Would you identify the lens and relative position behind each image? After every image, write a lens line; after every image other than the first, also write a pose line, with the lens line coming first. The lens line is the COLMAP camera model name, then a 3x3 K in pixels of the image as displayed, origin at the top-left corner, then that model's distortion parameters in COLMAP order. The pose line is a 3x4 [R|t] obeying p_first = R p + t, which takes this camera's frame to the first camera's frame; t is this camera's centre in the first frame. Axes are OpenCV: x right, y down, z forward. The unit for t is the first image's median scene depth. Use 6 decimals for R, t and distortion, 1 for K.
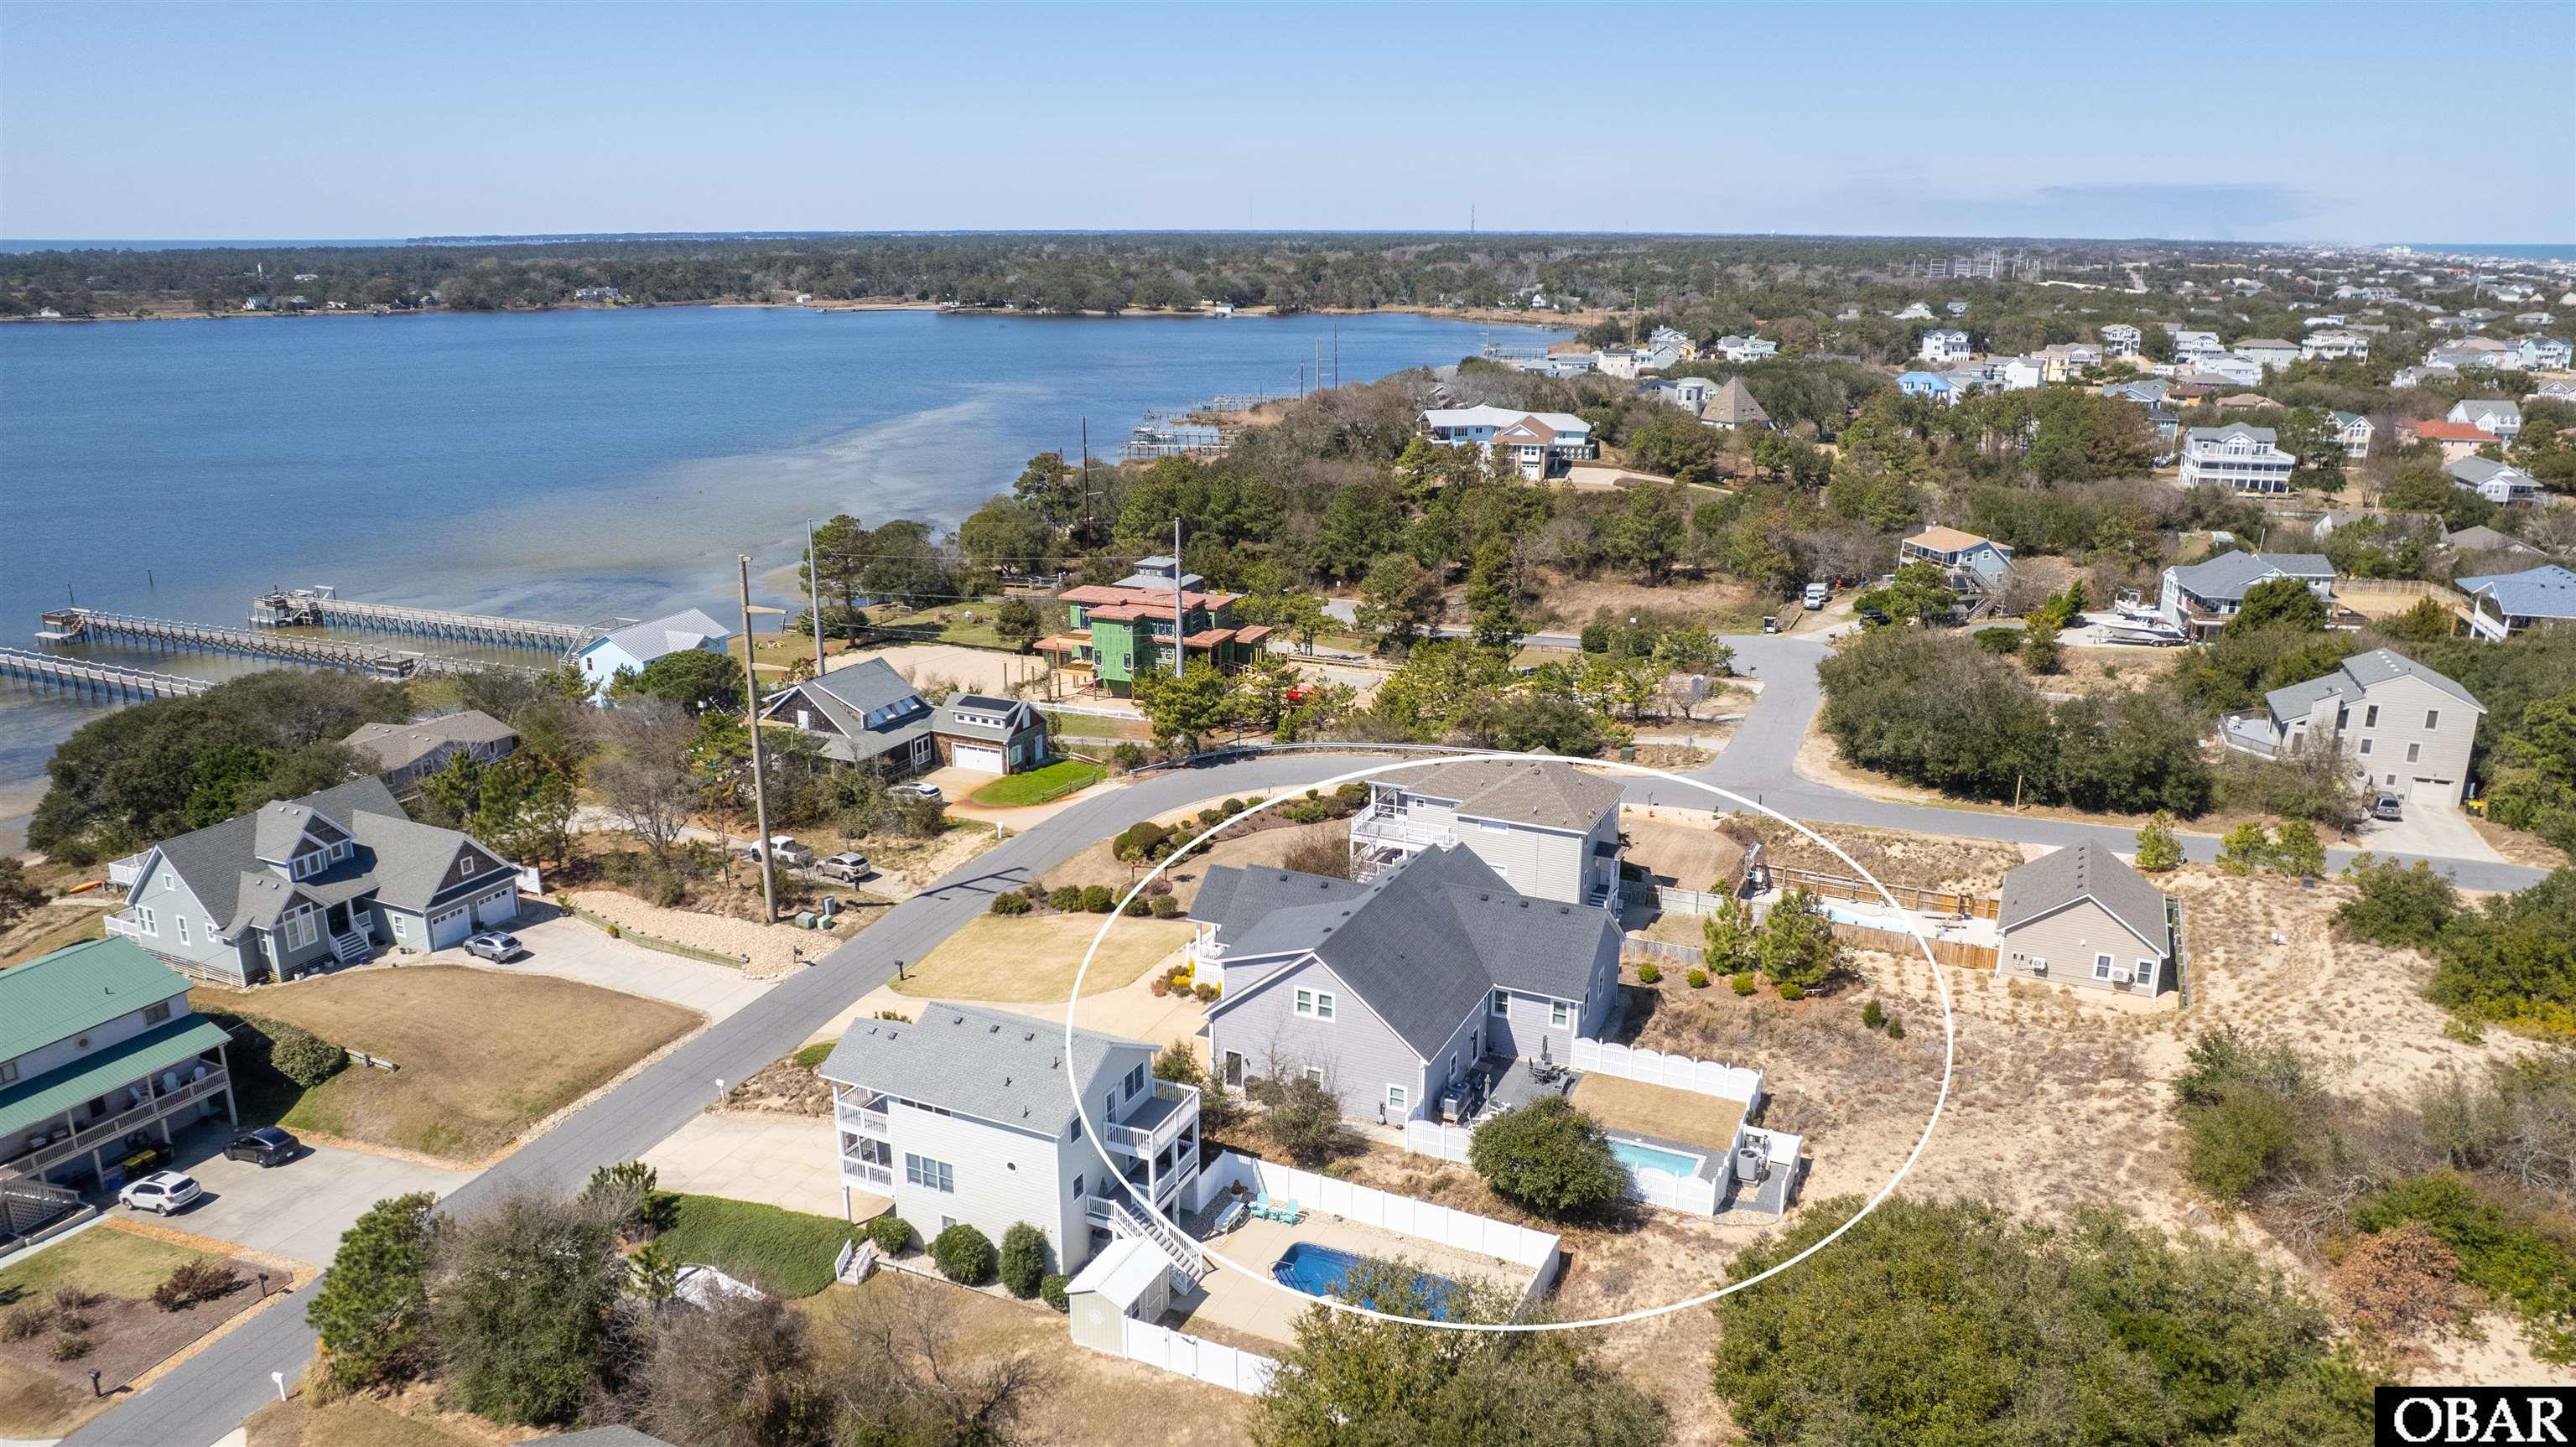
lens RADIAL K [[1728.1, 0, 1279.9], [0, 1728.1, 723.1], [0, 0, 1]] dist [-0.075196, 0.066012]
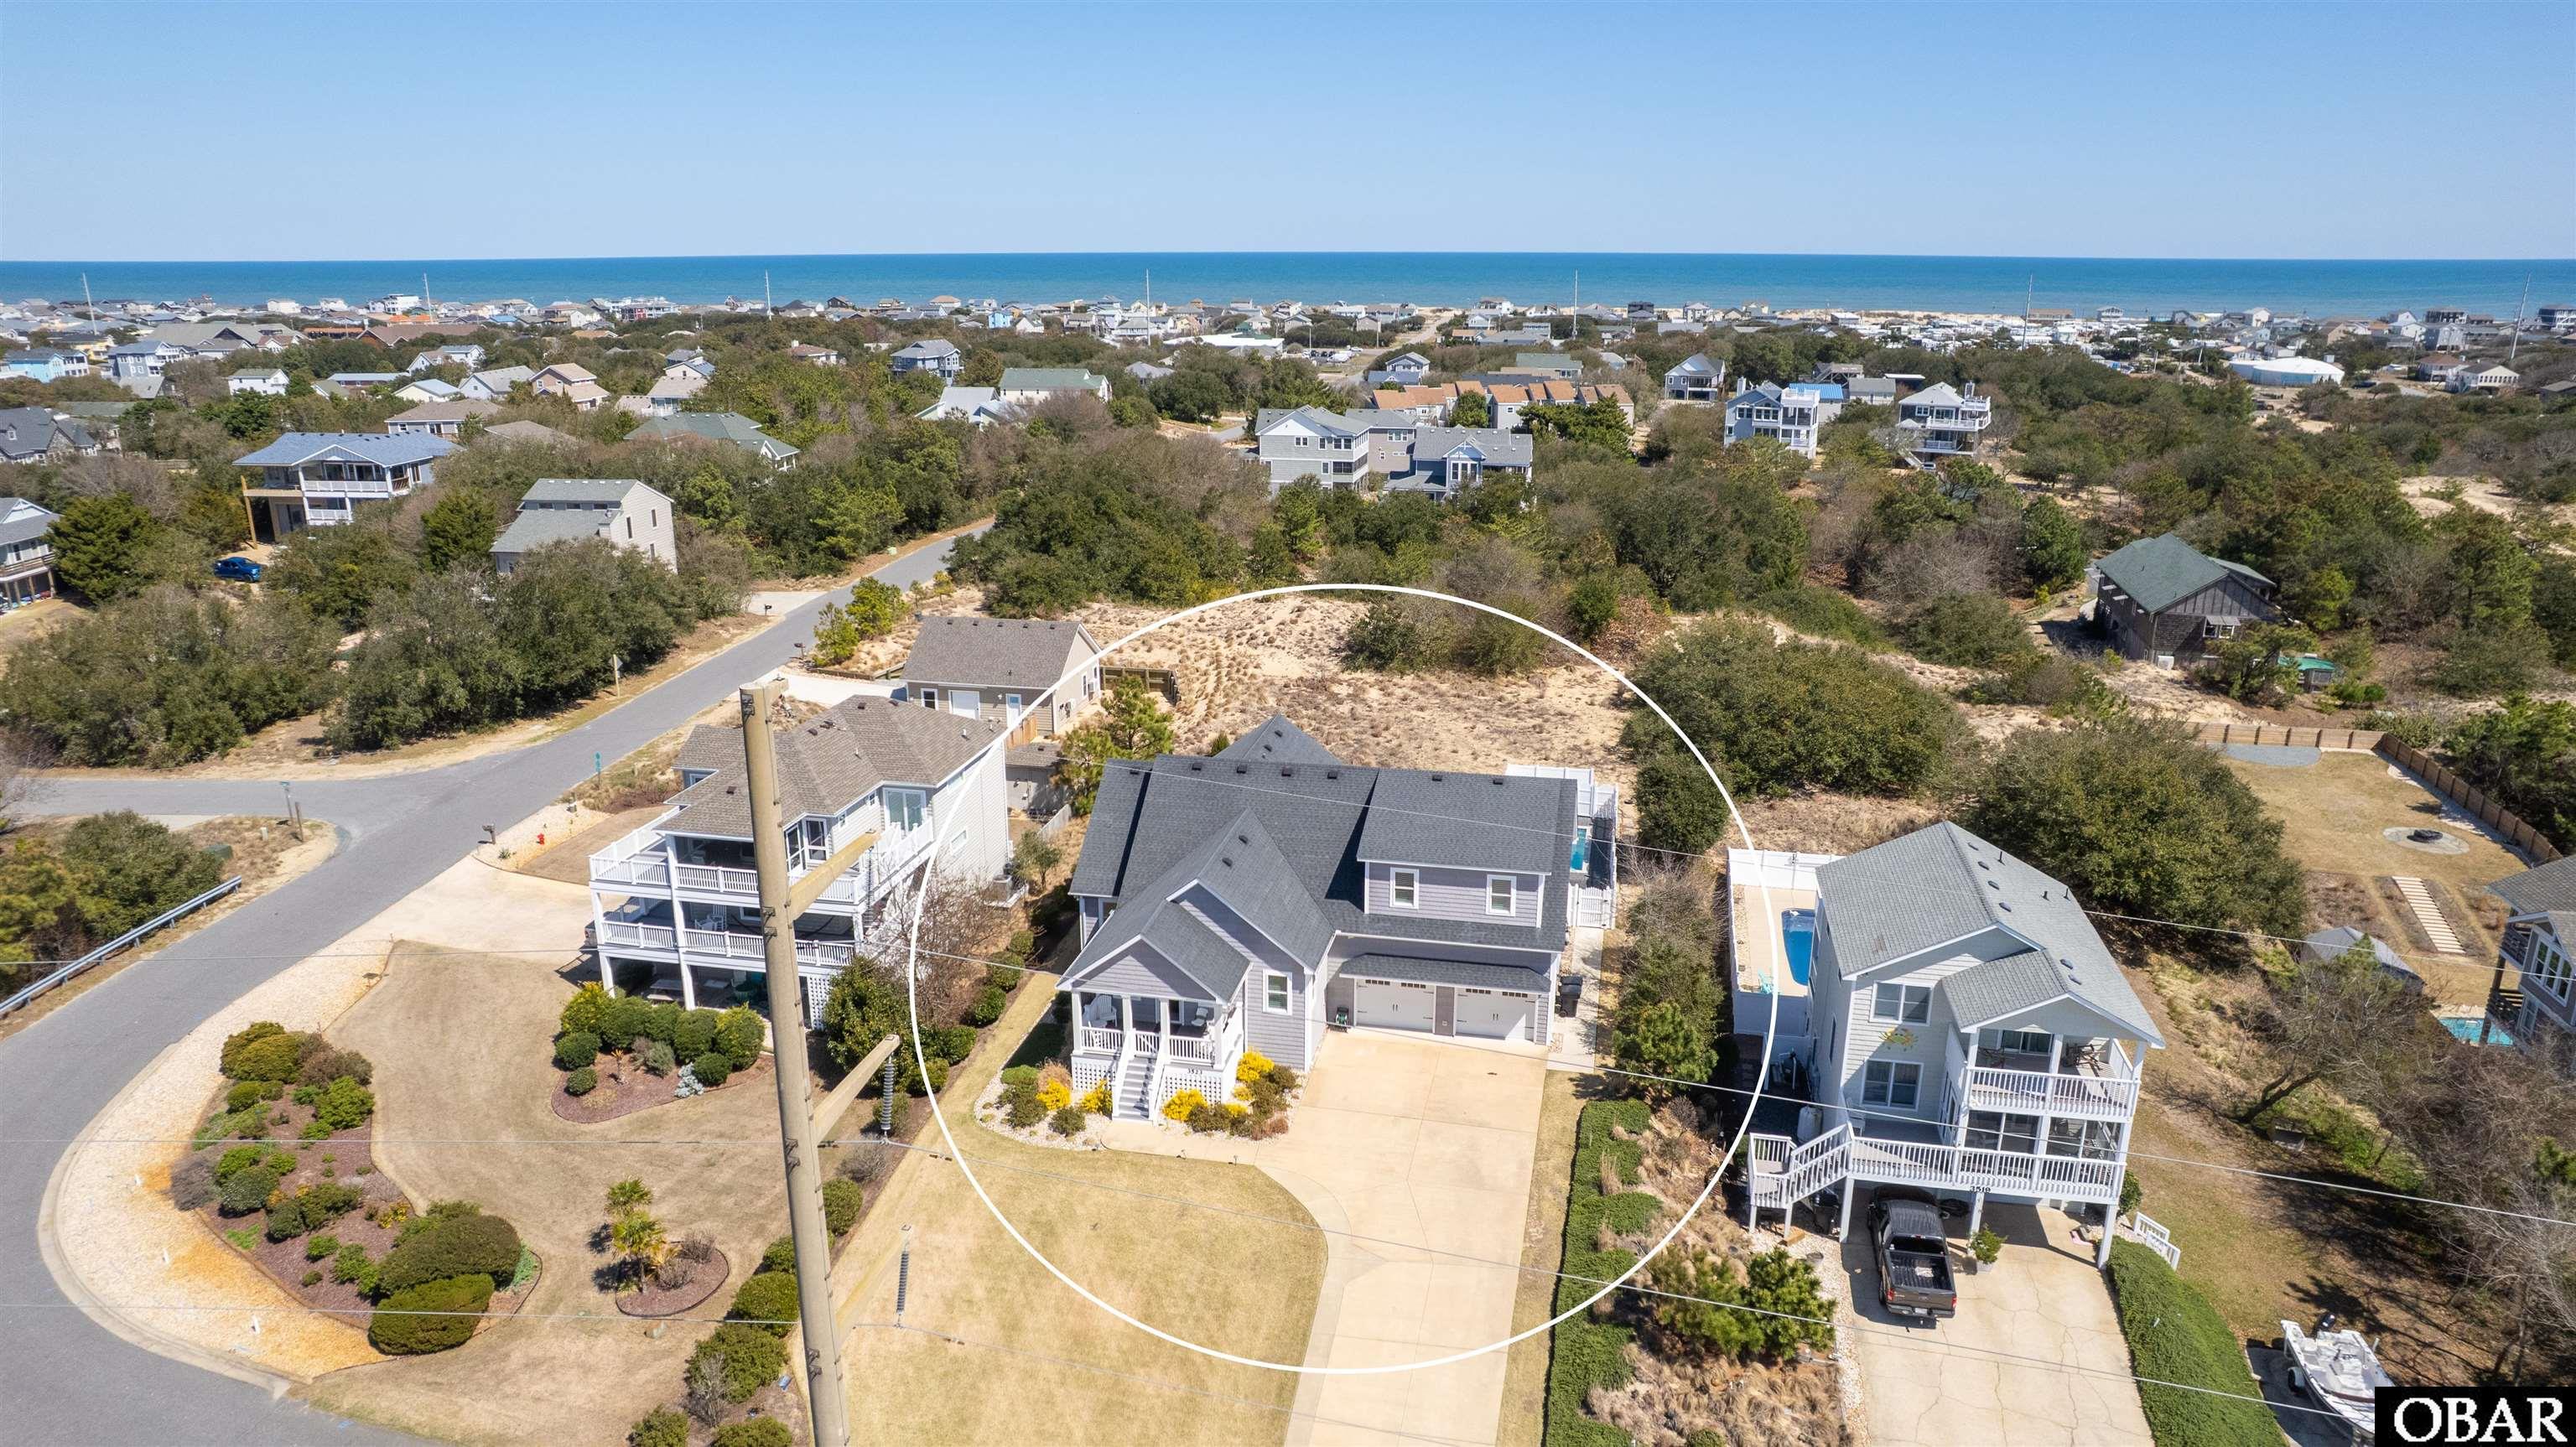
lens RADIAL K [[1658.1, 0, 1284.3], [0, 1658.1, 732.5], [0, 0, 1]] dist [-0.080223, 0.073925]
pose [[-0.226553, -0.277114, 0.933746, -0.363725], [0.271539, 0.902694, 0.333782, -0.099757], [-0.935382, 0.329168, -0.129261, 0.665395]]
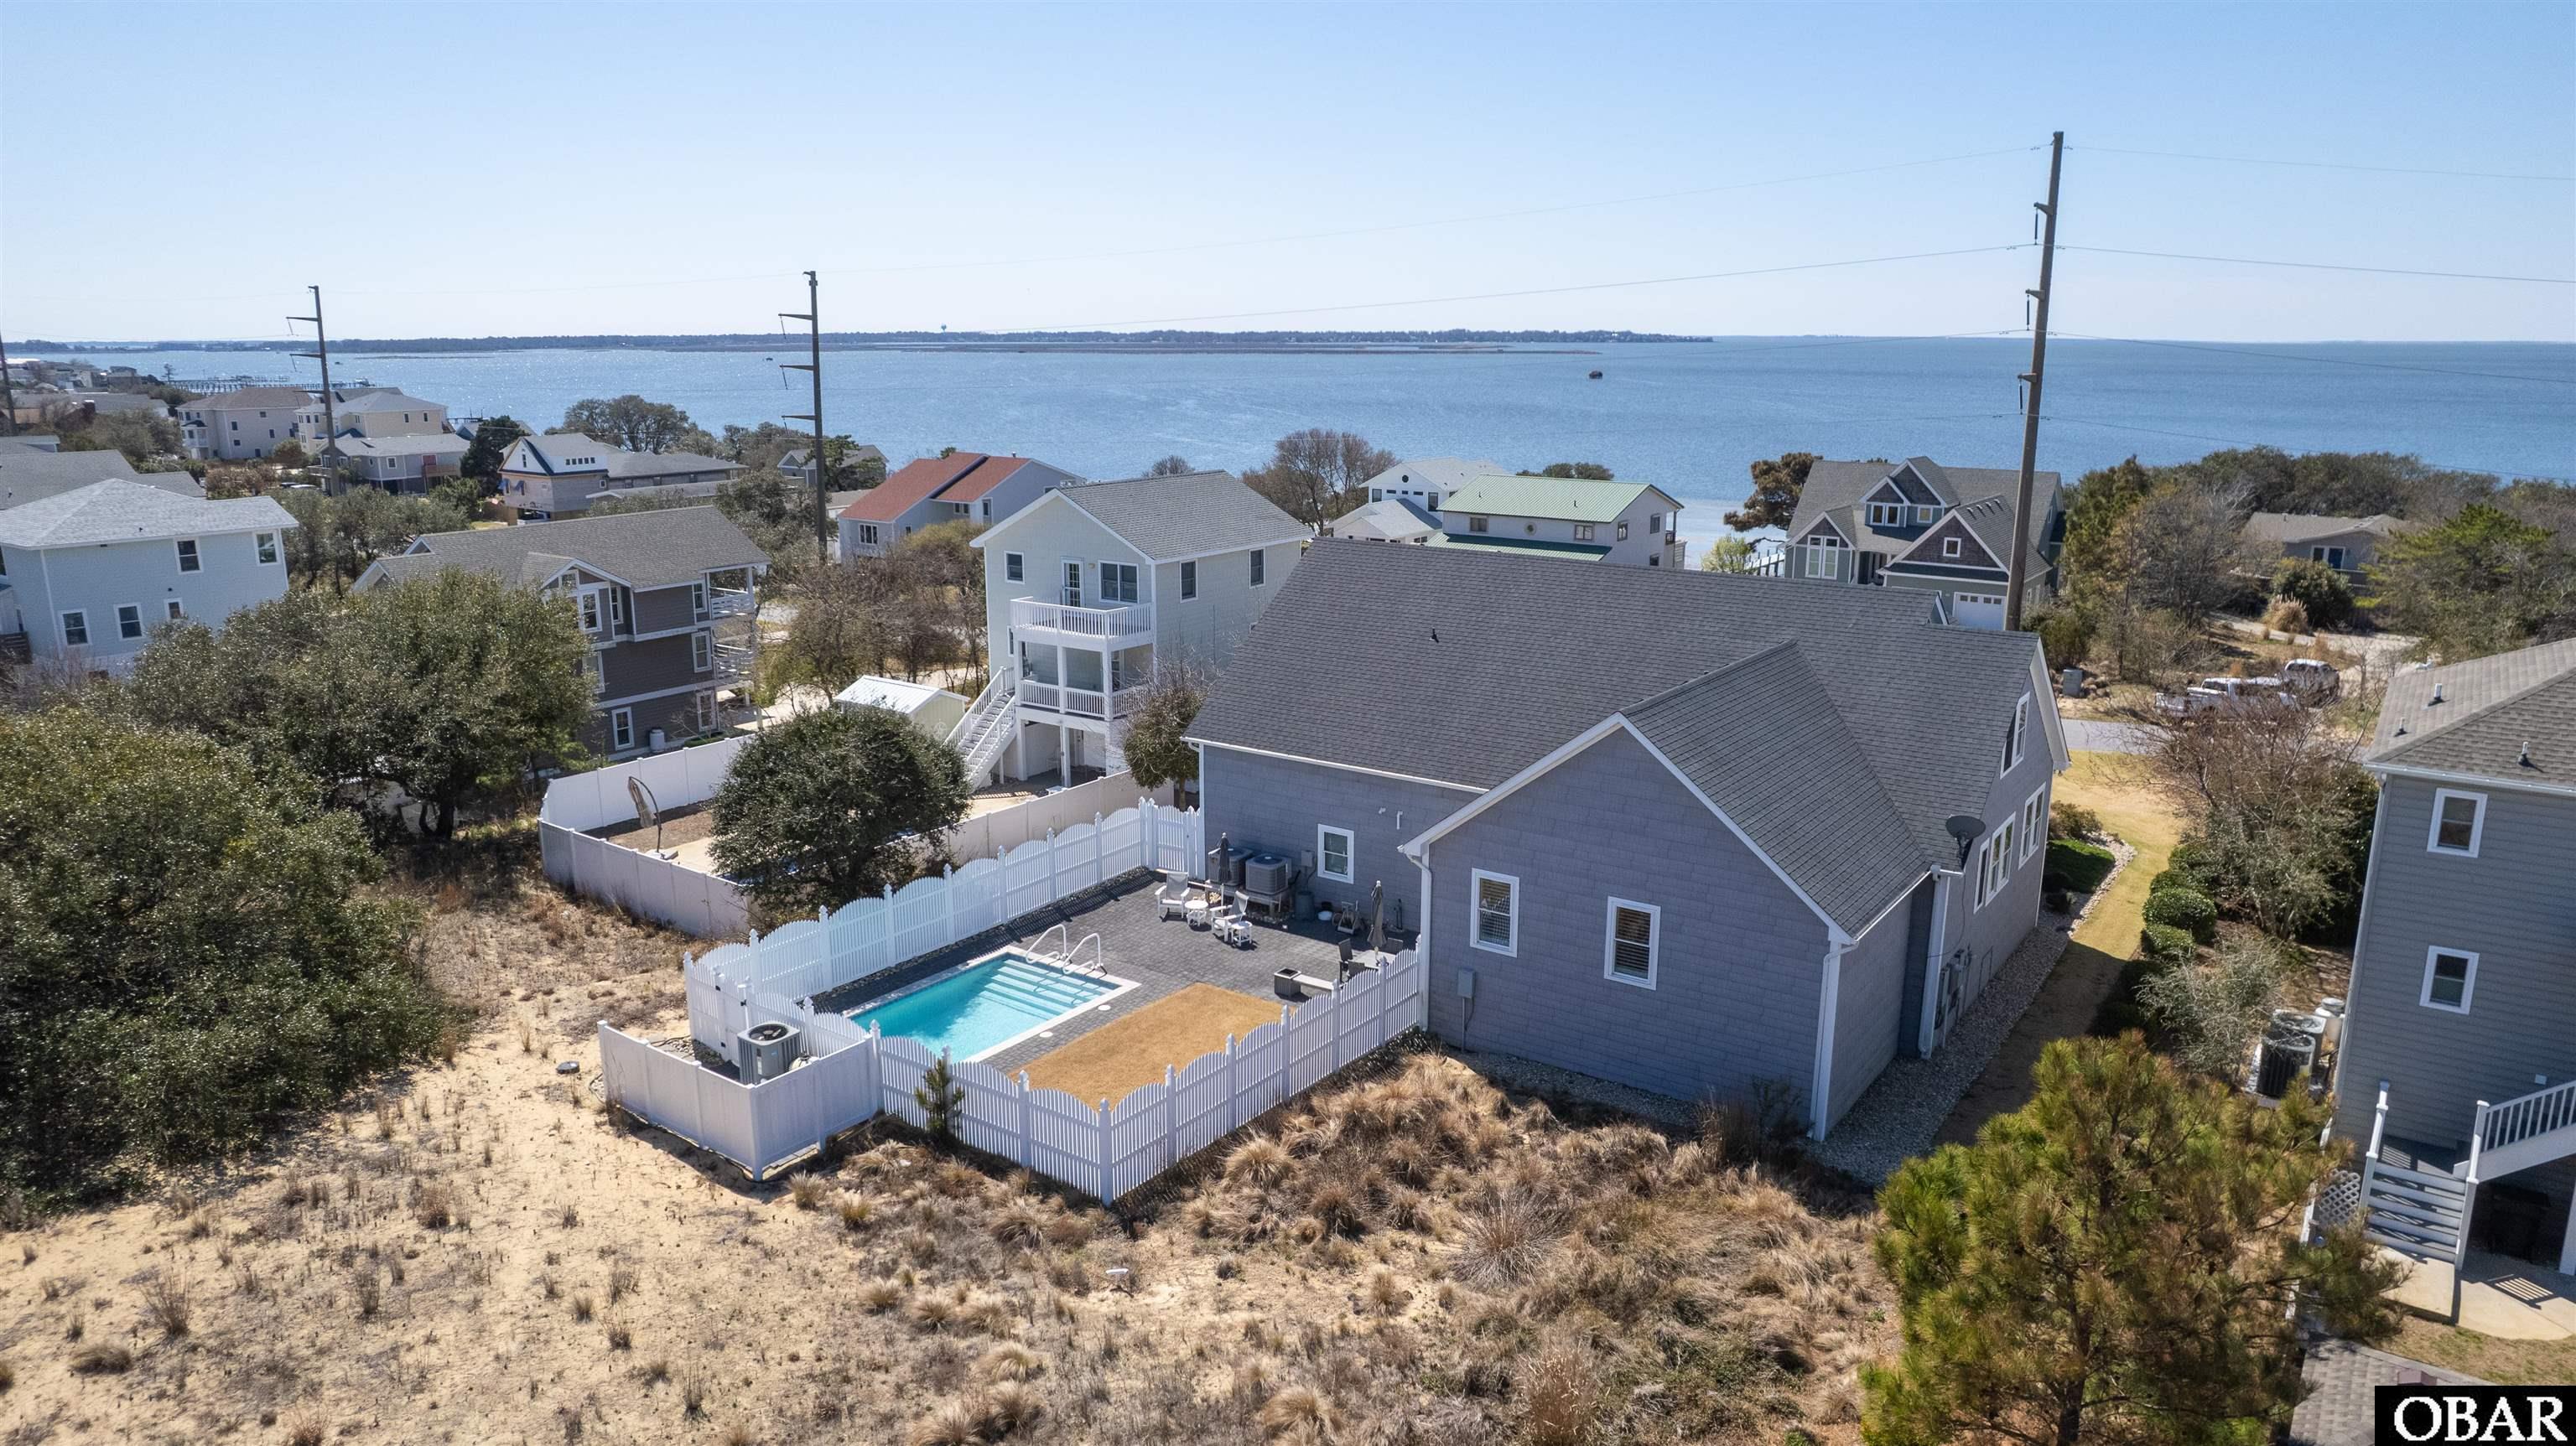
lens RADIAL K [[1676.1, 0, 1274.9], [0, 1676.1, 722.6], [0, 0, 1]] dist [-0.074077, 0.062624]
pose [[-0.188956, 0.223784, -0.956147, 0.314005], [-0.272244, 0.923582, 0.269963, 0.022969], [0.943493, 0.311316, -0.113592, 0.583311]]
